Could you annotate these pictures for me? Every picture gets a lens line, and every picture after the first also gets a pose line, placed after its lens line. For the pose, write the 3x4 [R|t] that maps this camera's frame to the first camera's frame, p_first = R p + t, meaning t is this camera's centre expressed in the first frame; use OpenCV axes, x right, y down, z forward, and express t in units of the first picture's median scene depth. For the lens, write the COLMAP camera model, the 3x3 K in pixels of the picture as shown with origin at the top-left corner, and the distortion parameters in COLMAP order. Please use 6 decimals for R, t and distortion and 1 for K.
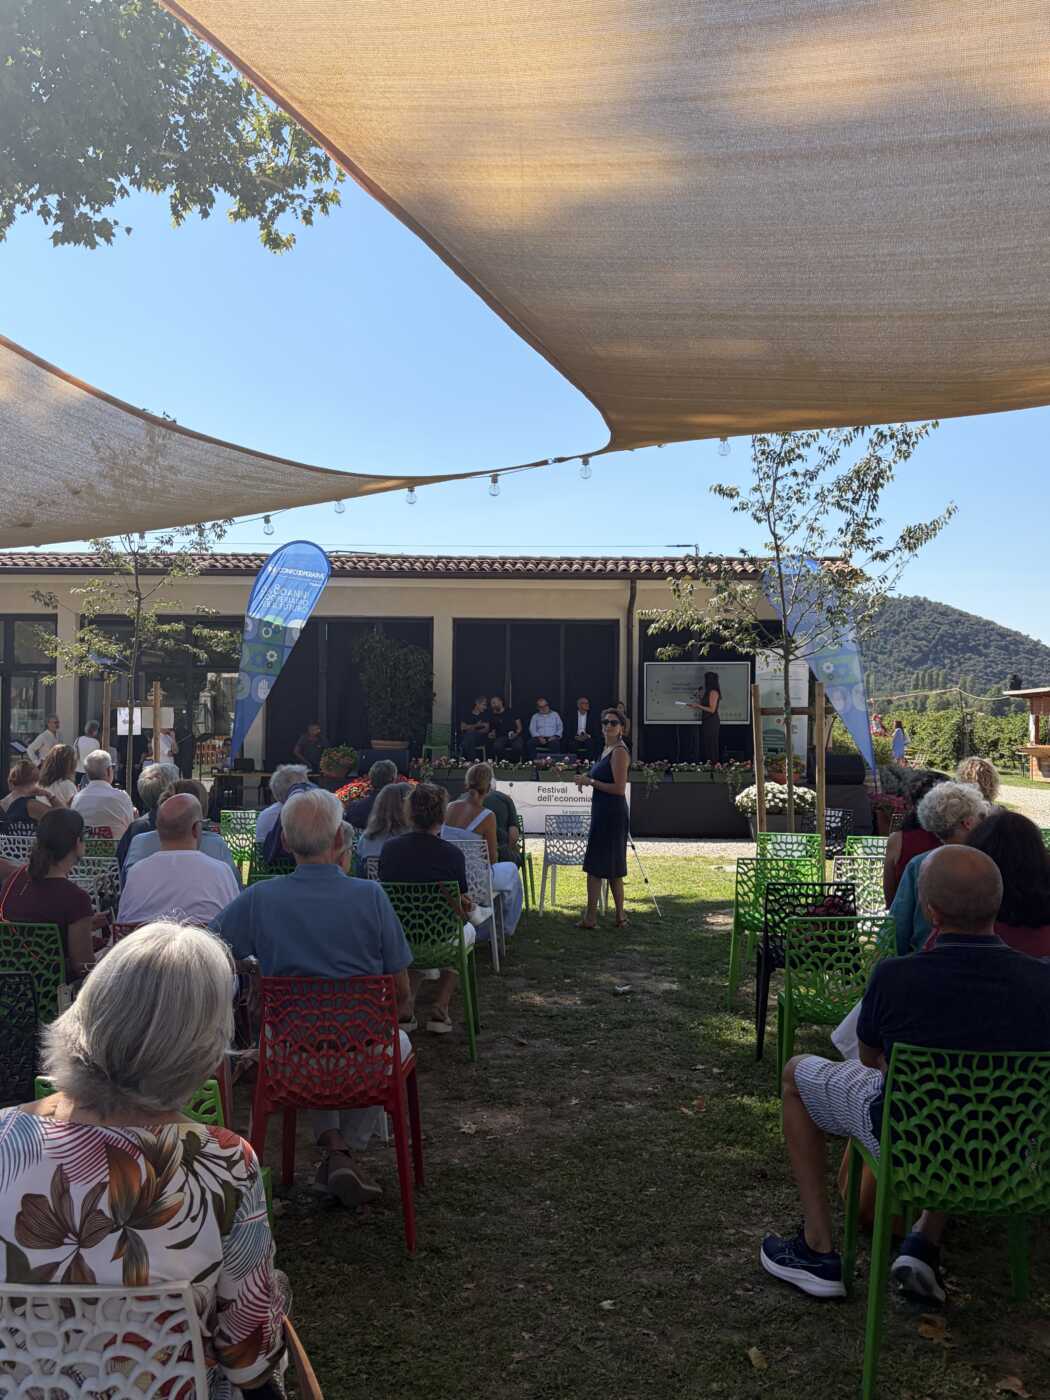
lens RADIAL K [[1182.4, 0, 525.0], [0, 1182.4, 700.0], [0, 0, 1]] dist [-0.001038, -0.000159]
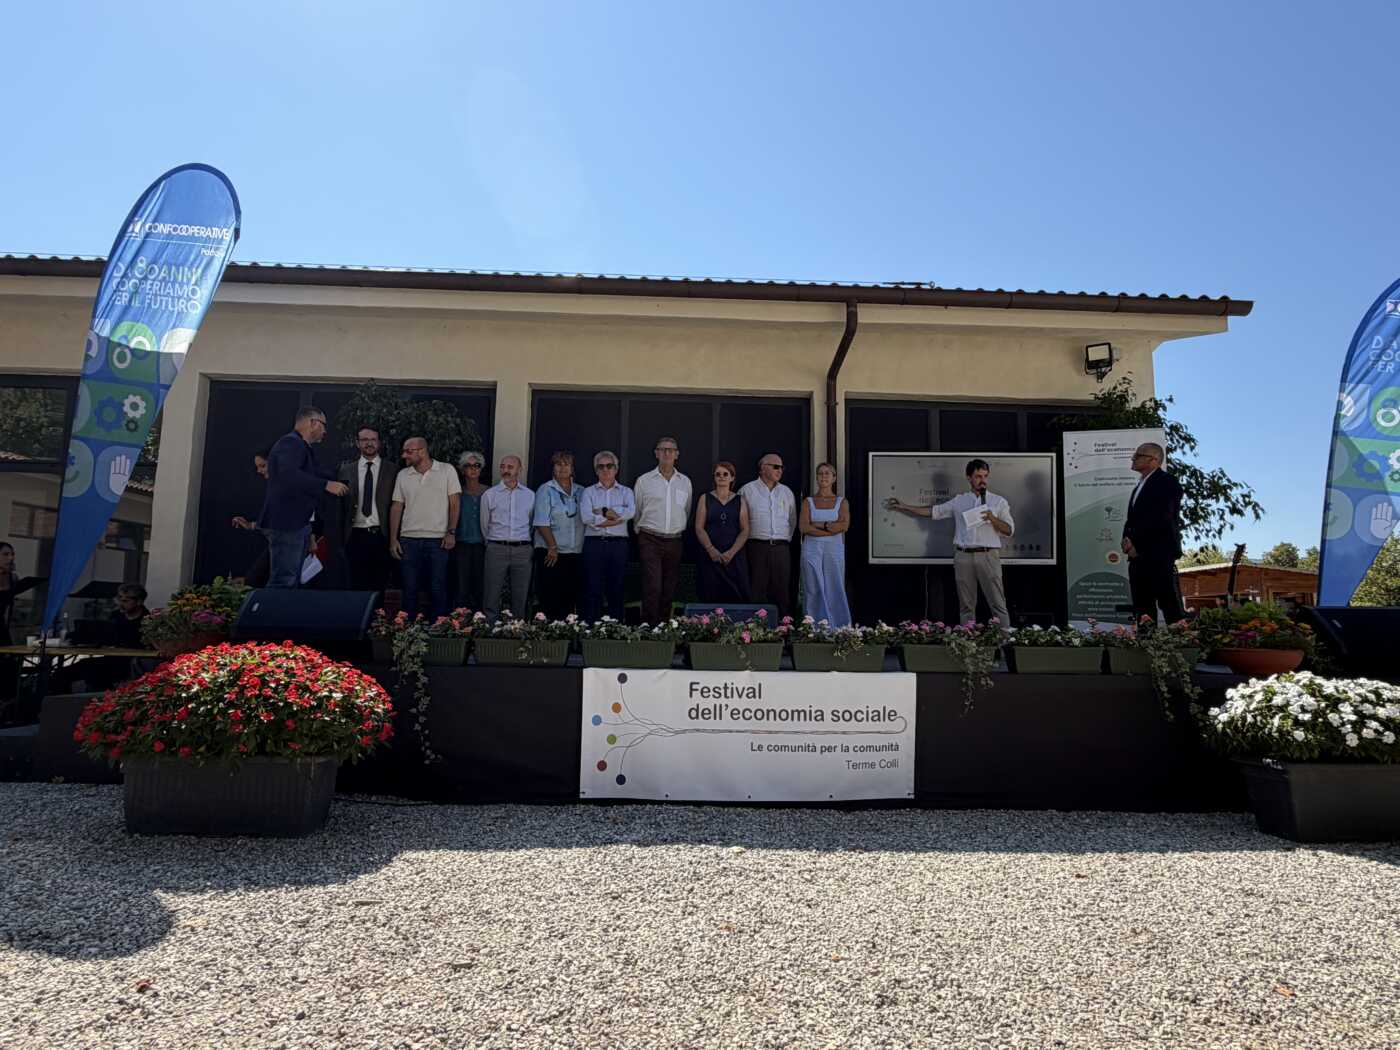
lens RADIAL K [[979.6, 0, 700.0], [0, 979.6, 525.0], [0, 0, 1]] dist [0.003427, 0.001456]
pose [[0.998520, 0.008372, 0.053735, -0.003669], [-0.004353, 0.997213, -0.074479, 0.044122], [-0.054209, 0.074135, 0.995774, 0.656947]]
